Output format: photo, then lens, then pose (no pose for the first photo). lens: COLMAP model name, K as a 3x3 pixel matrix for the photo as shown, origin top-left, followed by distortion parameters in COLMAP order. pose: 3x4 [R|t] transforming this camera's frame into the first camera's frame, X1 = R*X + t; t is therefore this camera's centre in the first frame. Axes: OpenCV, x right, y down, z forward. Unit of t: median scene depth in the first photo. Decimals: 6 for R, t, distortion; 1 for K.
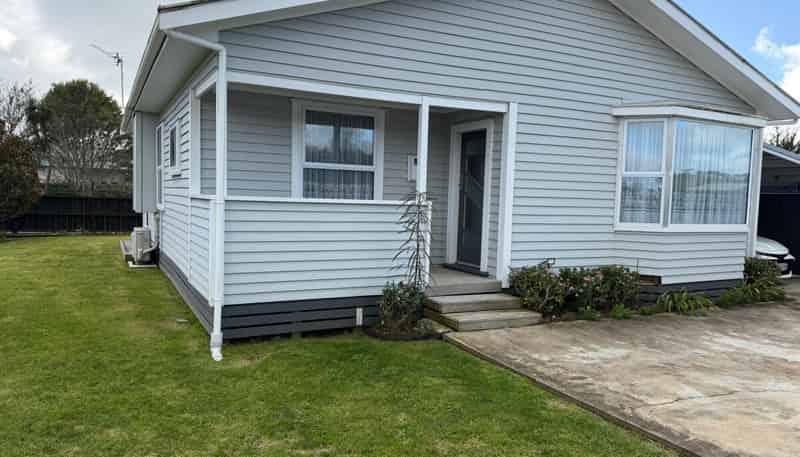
lens RADIAL K [[606.5, 0, 406.2], [0, 606.5, 227.5], [0, 0, 1]] dist [-0.011869, -0.006997]
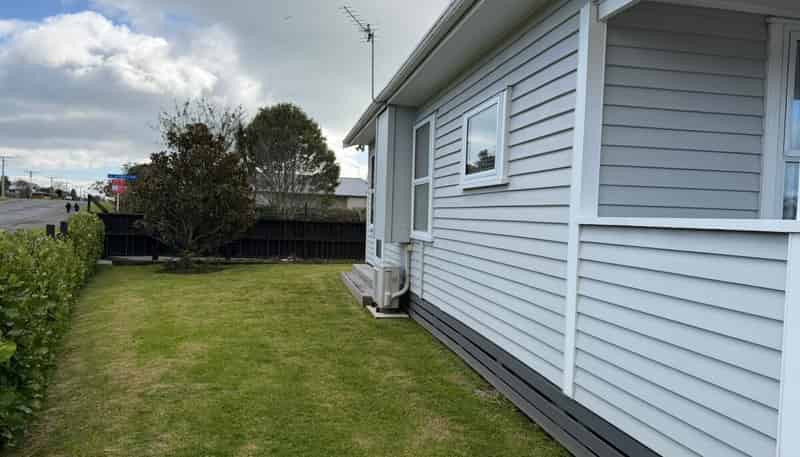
lens RADIAL K [[606.5, 0, 397.8], [0, 606.5, 229.8], [0, 0, 1]] dist [-0.011869, -0.006997]
pose [[0.958595, 0.005471, -0.284720, -0.111398], [-0.015330, 0.999357, -0.032407, -0.008320], [0.284360, 0.035430, 0.958063, 0.150229]]
